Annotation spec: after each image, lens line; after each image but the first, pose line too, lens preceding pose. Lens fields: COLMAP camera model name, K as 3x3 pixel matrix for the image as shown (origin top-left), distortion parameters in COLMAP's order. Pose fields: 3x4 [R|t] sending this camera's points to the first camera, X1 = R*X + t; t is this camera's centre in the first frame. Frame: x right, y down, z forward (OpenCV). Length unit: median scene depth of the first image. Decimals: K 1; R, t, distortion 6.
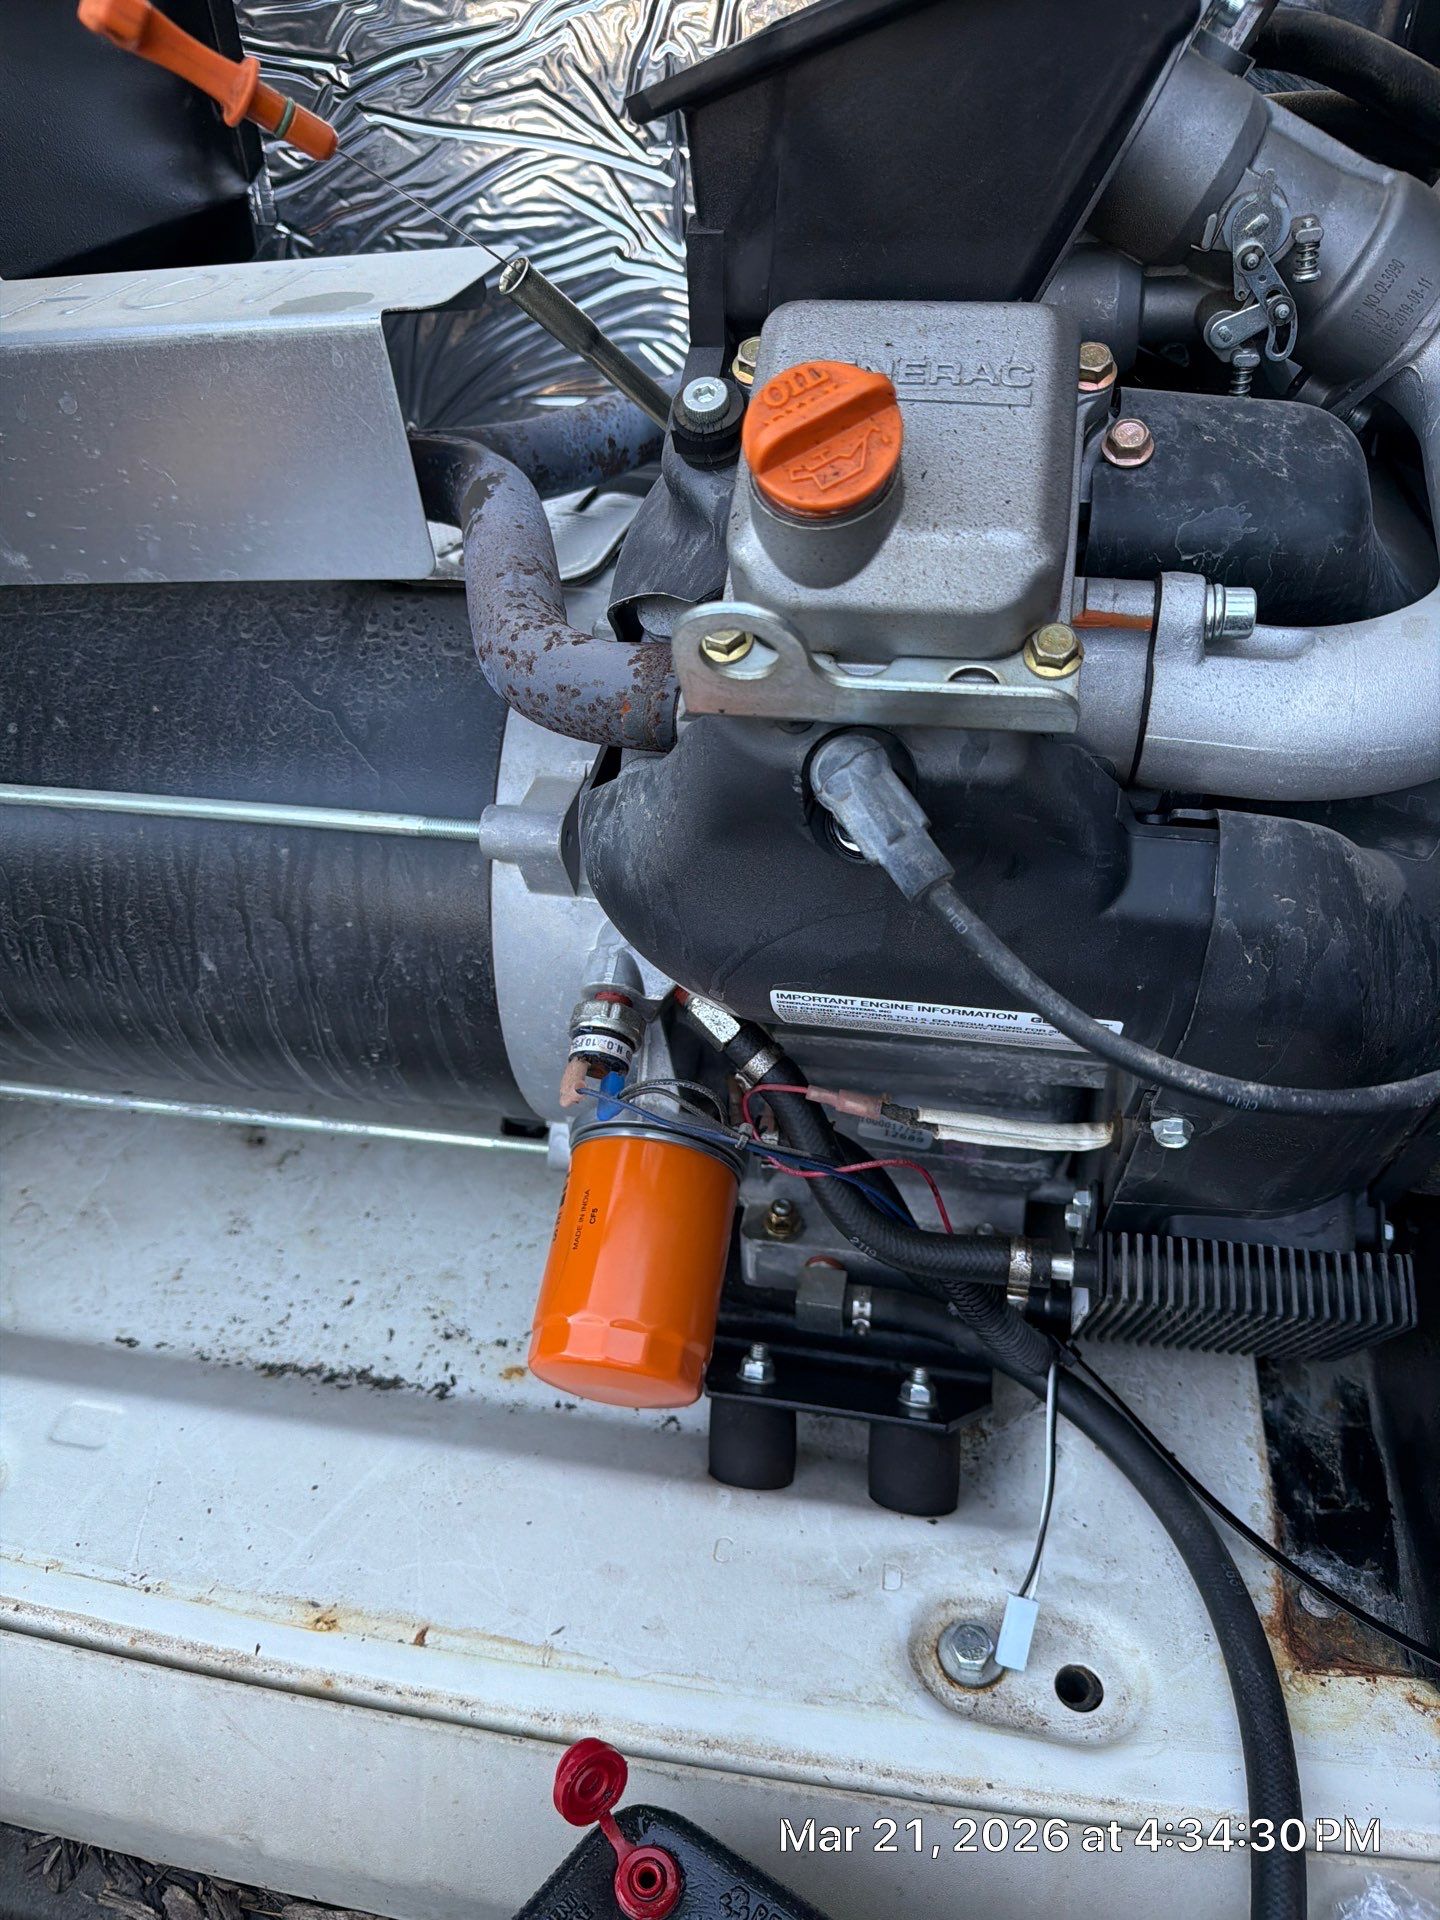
lens RADIAL K [[1398.6, 0, 680.2], [0, 1398.6, 1005.4], [0, 0, 1]] dist [0.005157, -0.019423]
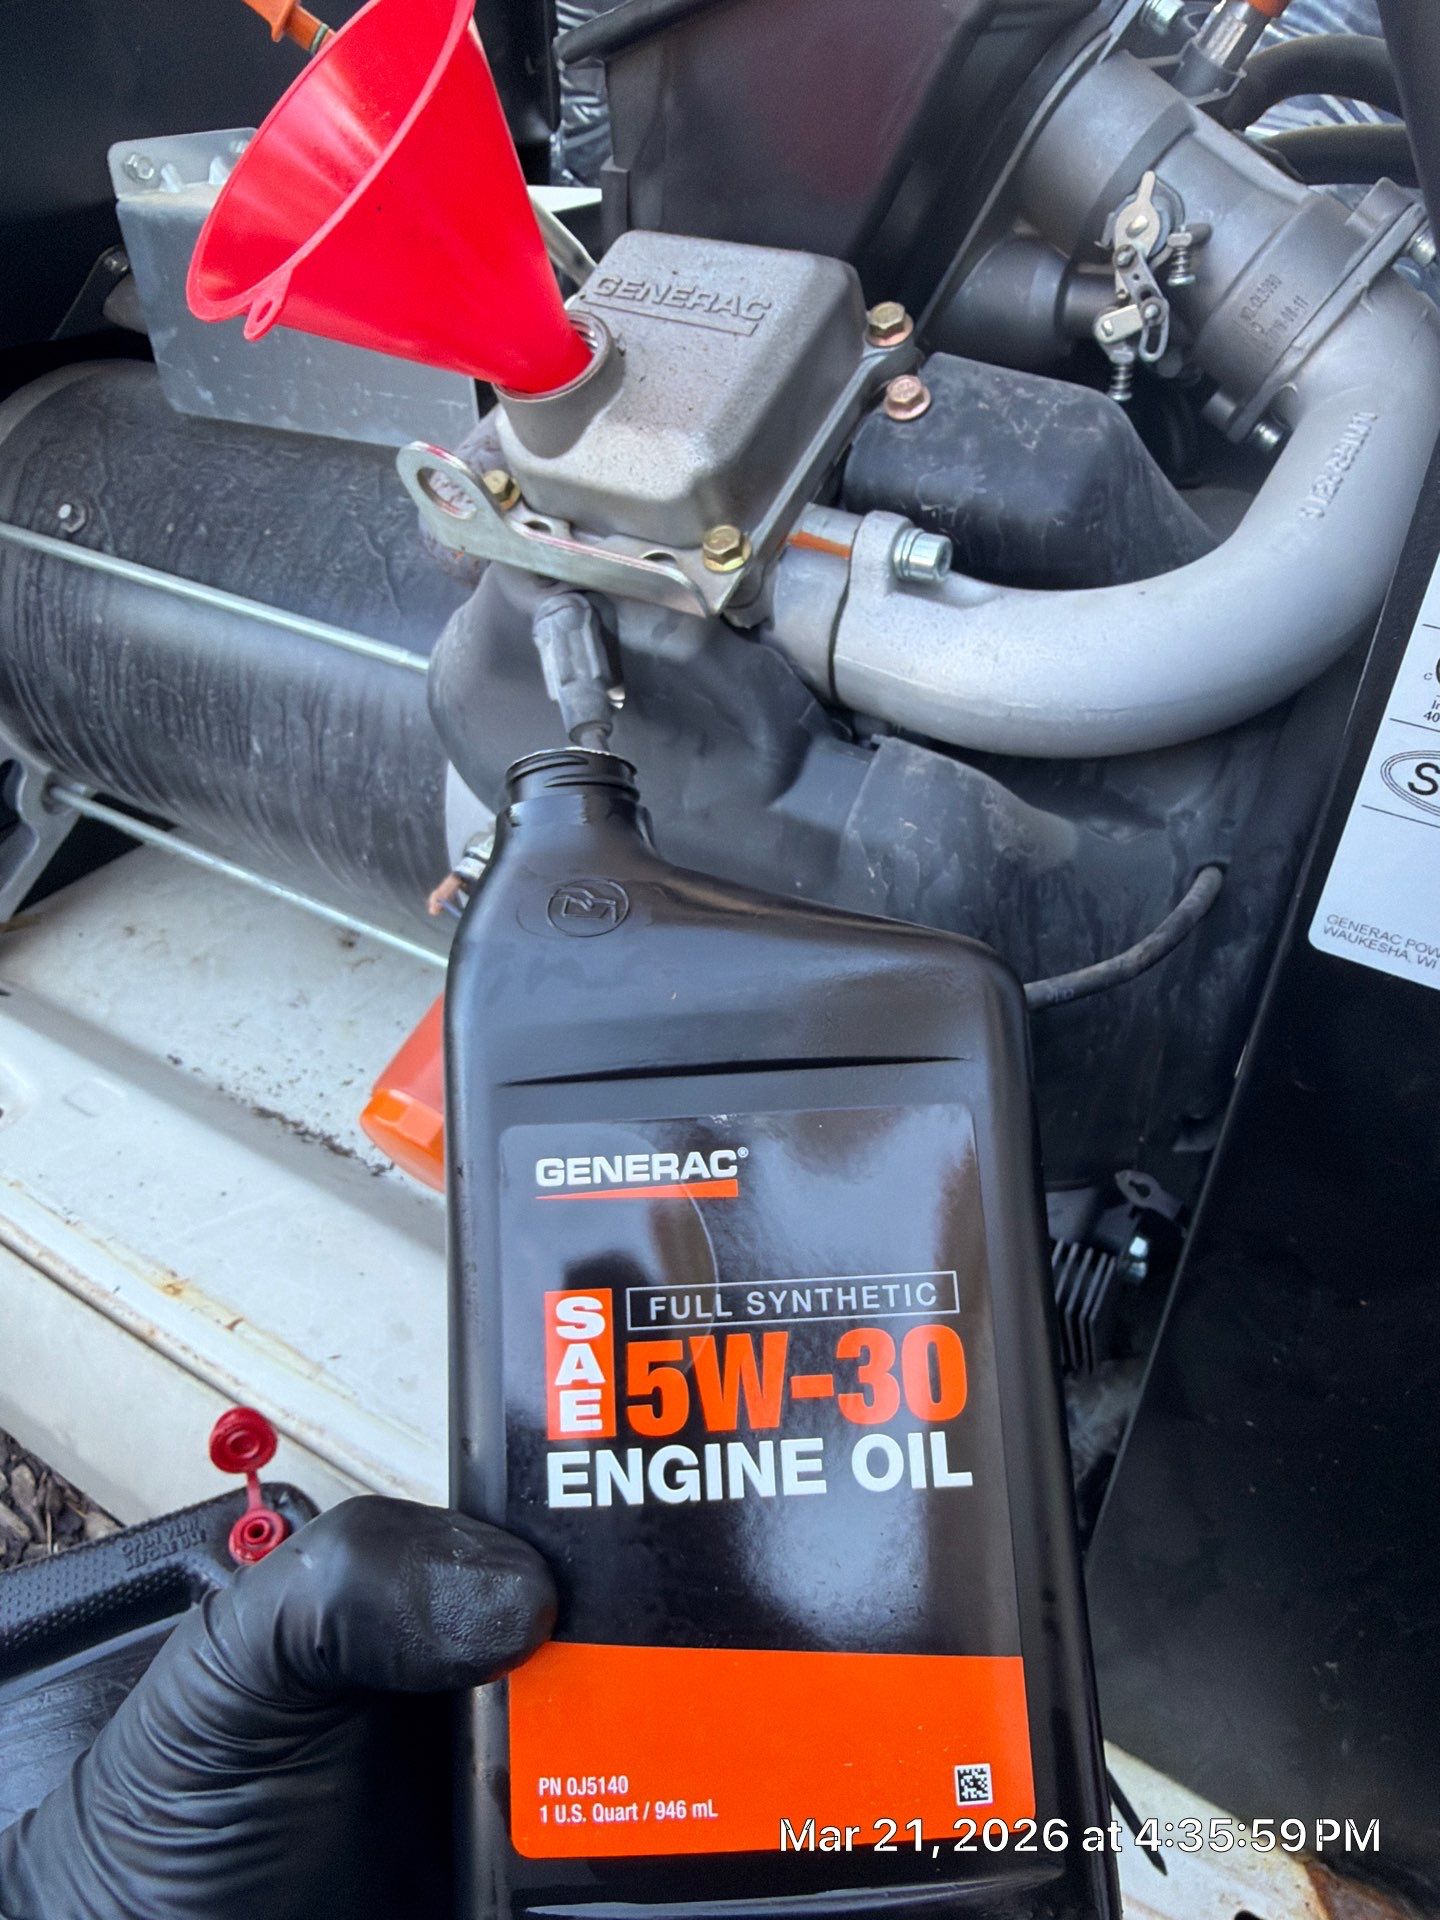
lens RADIAL K [[1398.6, 0, 700.5], [0, 1398.6, 989.2], [0, 0, 1]] dist [0.005157, -0.019423]
pose [[0.927283, 0.263605, -0.265817, 0.414585], [-0.267925, 0.963220, 0.020571, 0.046456], [0.261463, 0.052144, 0.963804, -0.053027]]
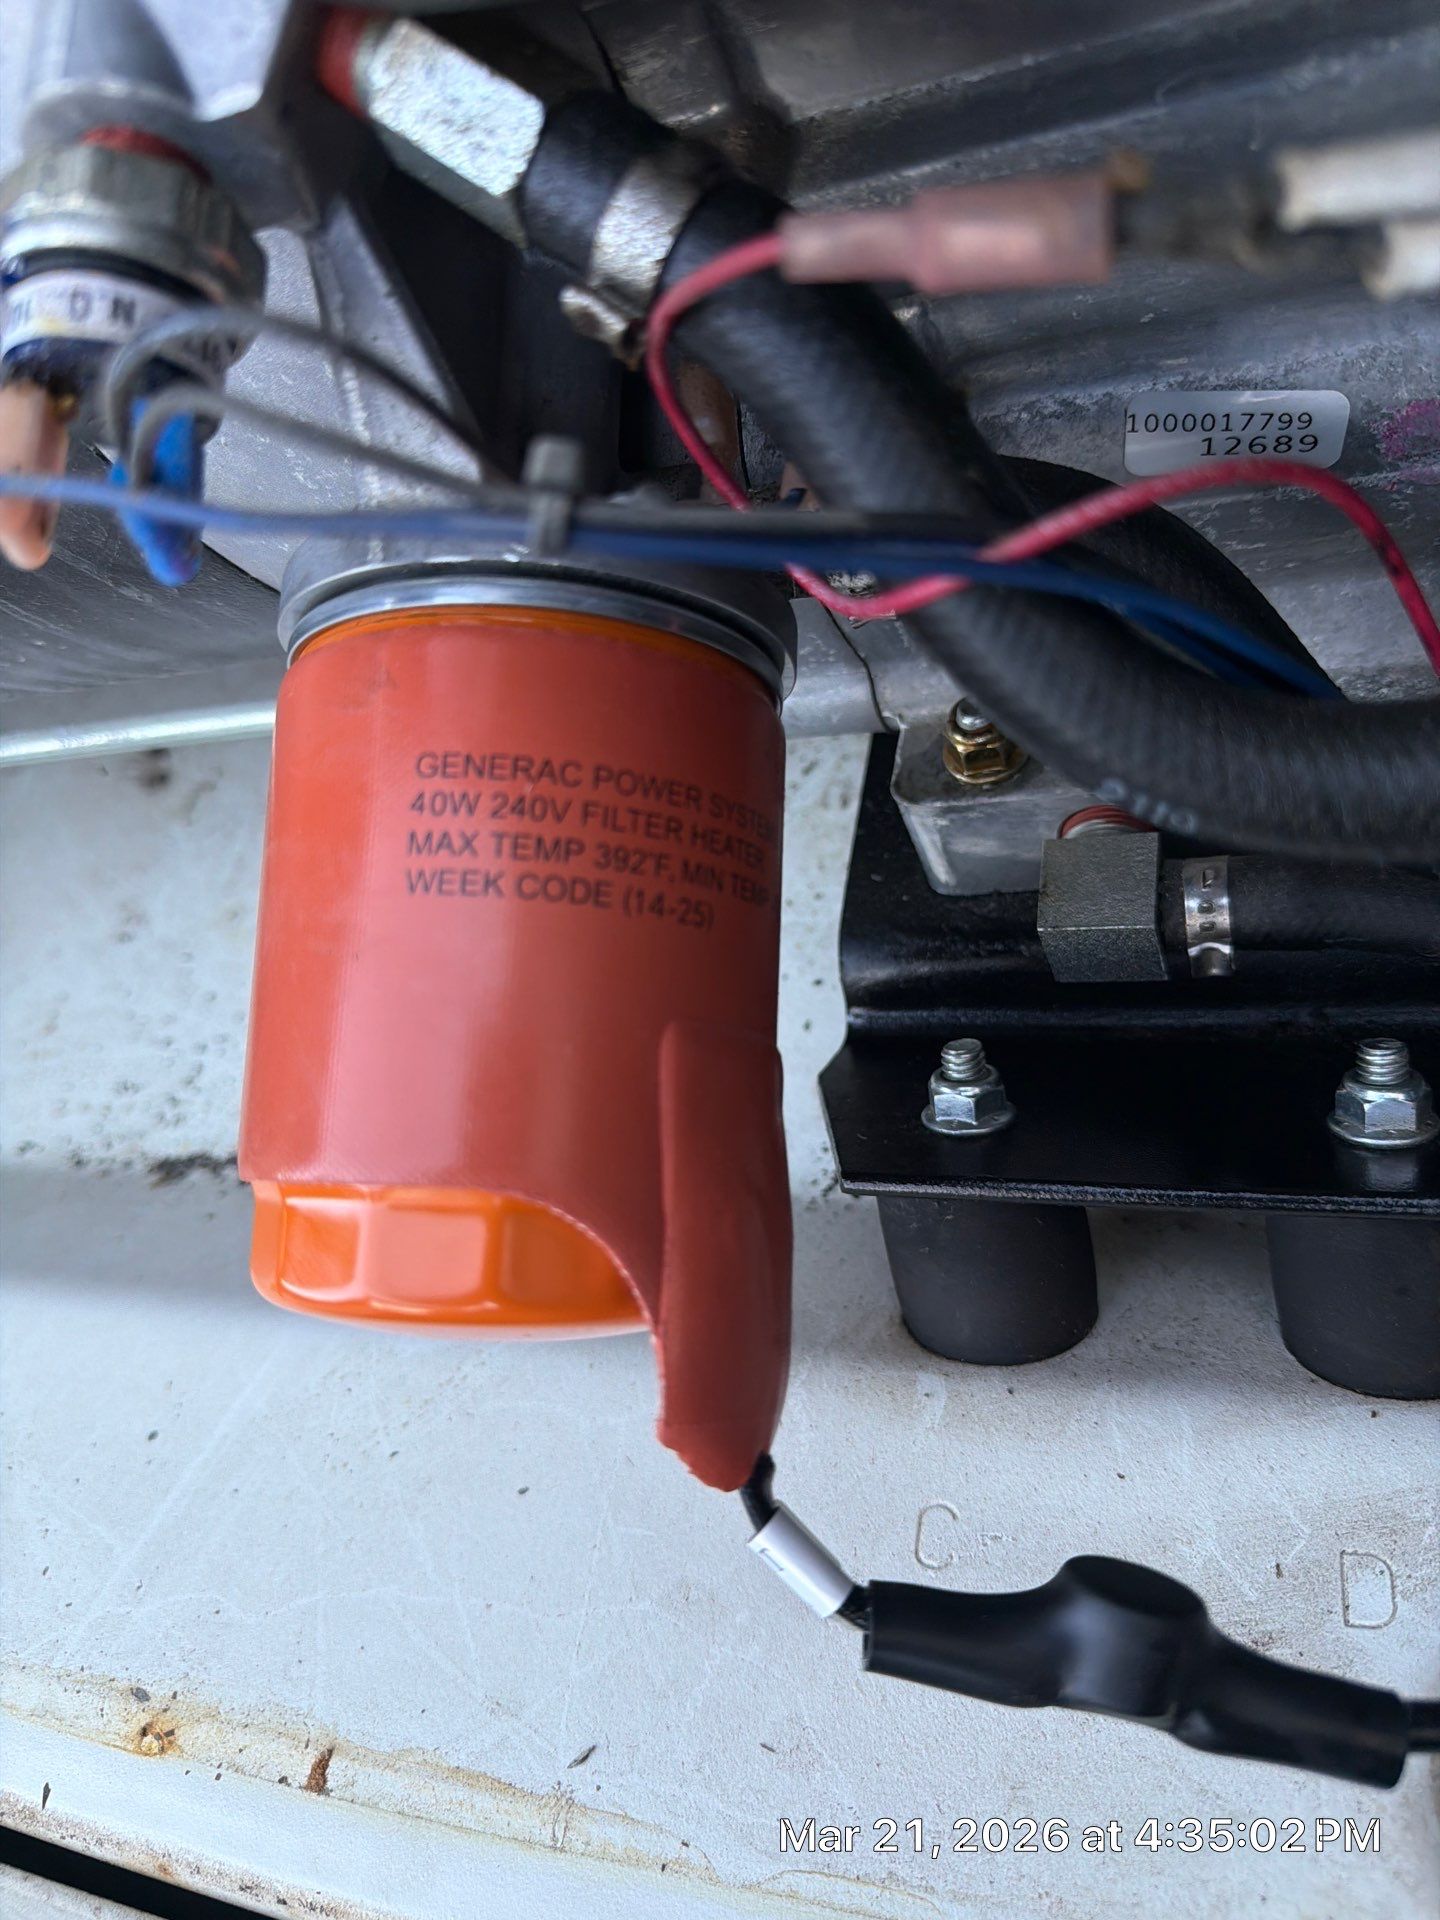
lens RADIAL K [[1398.6, 0, 694.9], [0, 1398.6, 974.3], [0, 0, 1]] dist [0.005157, -0.019423]
pose [[0.947162, -0.166176, -0.274355, 0.109898], [0.242156, 0.931366, 0.271877, 0.097904], [0.210345, -0.323948, 0.922395, 0.663070]]
